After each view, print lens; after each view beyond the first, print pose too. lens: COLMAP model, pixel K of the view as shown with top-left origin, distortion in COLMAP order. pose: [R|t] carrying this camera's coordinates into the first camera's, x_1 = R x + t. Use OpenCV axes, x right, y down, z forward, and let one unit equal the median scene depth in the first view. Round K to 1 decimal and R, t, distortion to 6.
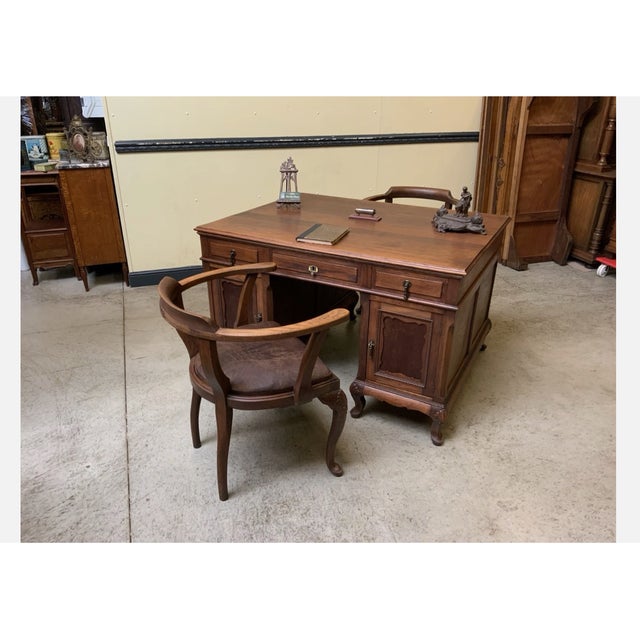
lens RADIAL K [[494.5, 0, 320.0], [0, 494.5, 320.0], [0, 0, 1]] dist [0.007179, -0.041250]
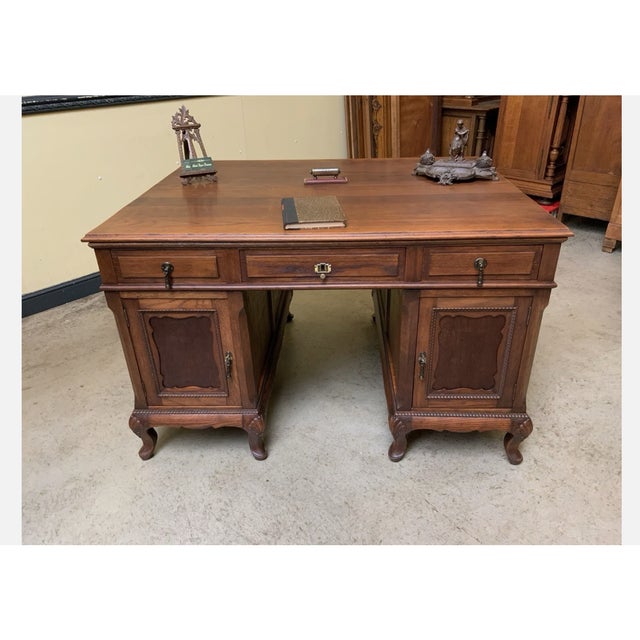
lens RADIAL K [[496.8, 0, 321.6], [0, 496.8, 321.4], [0, 0, 1]] dist [0.005422, -0.040735]
pose [[0.900026, -0.236538, 0.366064, -0.203796], [0.214577, 0.971552, 0.100213, -0.078801], [-0.379355, -0.011645, 0.925178, 0.321822]]
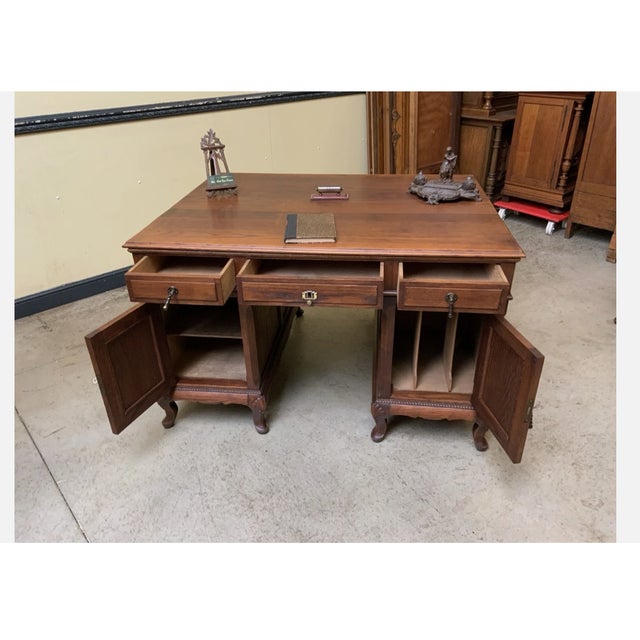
lens RADIAL K [[498.0, 0, 315.8], [0, 498.0, 318.3], [0, 0, 1]] dist [0.012802, -0.051911]
pose [[0.933378, -0.200227, 0.297850, -0.197432], [0.179598, 0.979105, 0.095384, -0.087586], [-0.310724, -0.035536, 0.949836, 0.208387]]
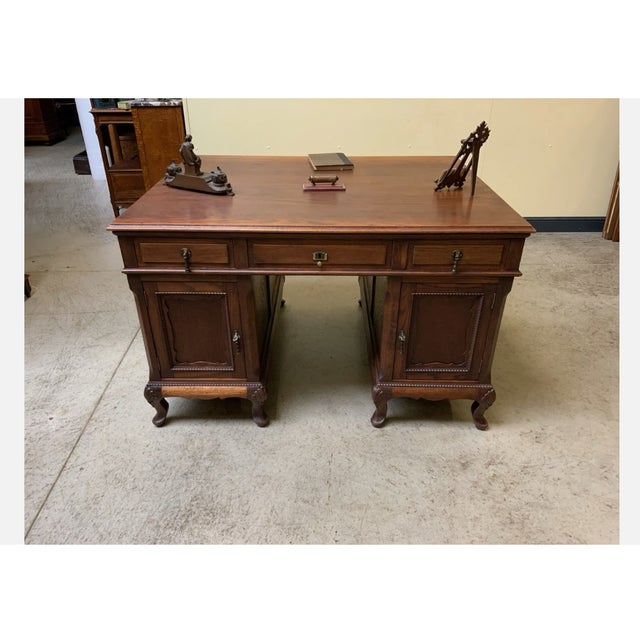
lens RADIAL K [[496.8, 0, 321.6], [0, 496.8, 321.4], [0, 0, 1]] dist [0.005422, -0.040735]
pose [[0.948787, 0.149293, -0.278416, 0.197093], [-0.126090, 0.987009, 0.099570, -0.038043], [0.289664, -0.059365, 0.955286, 0.176767]]
